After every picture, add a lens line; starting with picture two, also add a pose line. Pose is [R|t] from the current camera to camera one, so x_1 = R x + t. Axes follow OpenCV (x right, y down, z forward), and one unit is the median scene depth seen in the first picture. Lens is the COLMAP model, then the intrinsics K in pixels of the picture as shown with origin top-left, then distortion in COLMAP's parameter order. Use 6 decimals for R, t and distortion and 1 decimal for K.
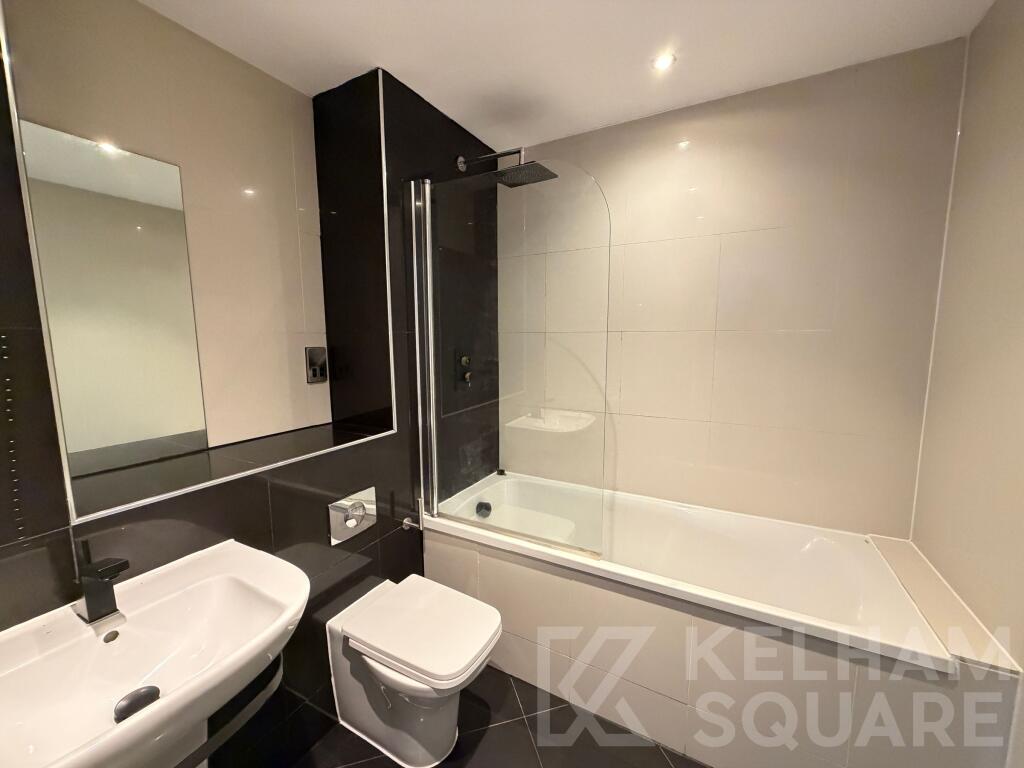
lens RADIAL K [[413.2, 0, 508.0], [0, 413.2, 383.7], [0, 0, 1]] dist [0.003009, 0.000440]
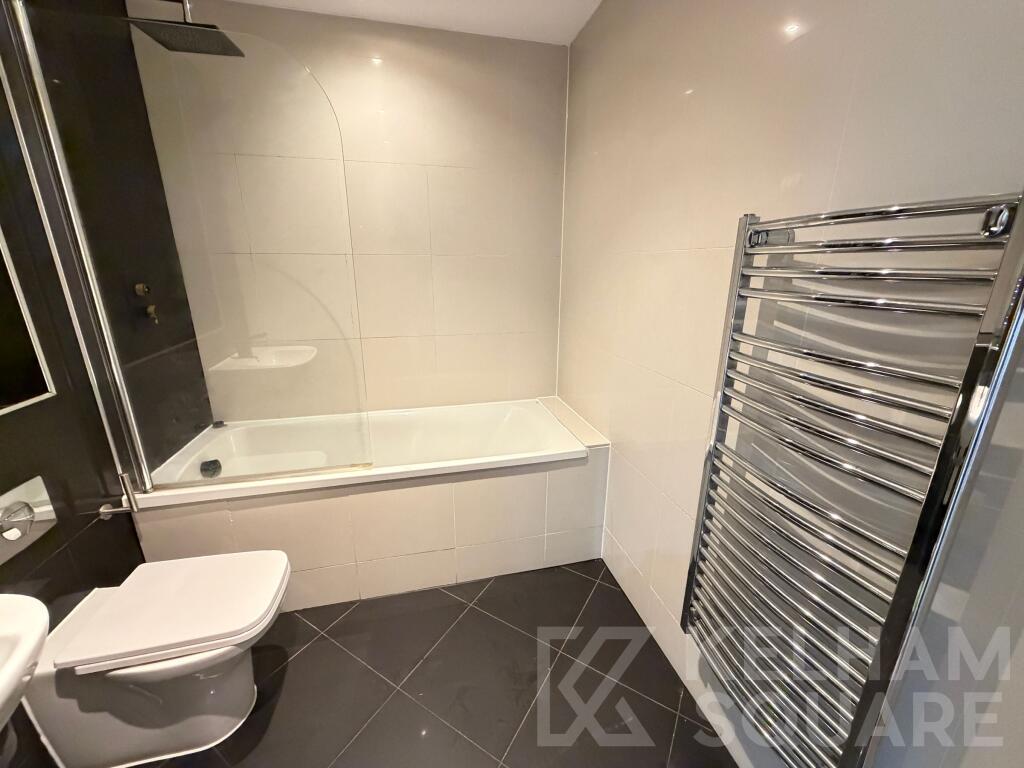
lens RADIAL K [[407.7, 0, 509.3], [0, 407.7, 386.1], [0, 0, 1]] dist [0.001820, -0.000066]
pose [[0.736872, -0.183966, 0.650520, -0.138924], [0.073306, 0.978331, 0.193634, 0.023850], [-0.672046, -0.094997, 0.734391, -0.013508]]
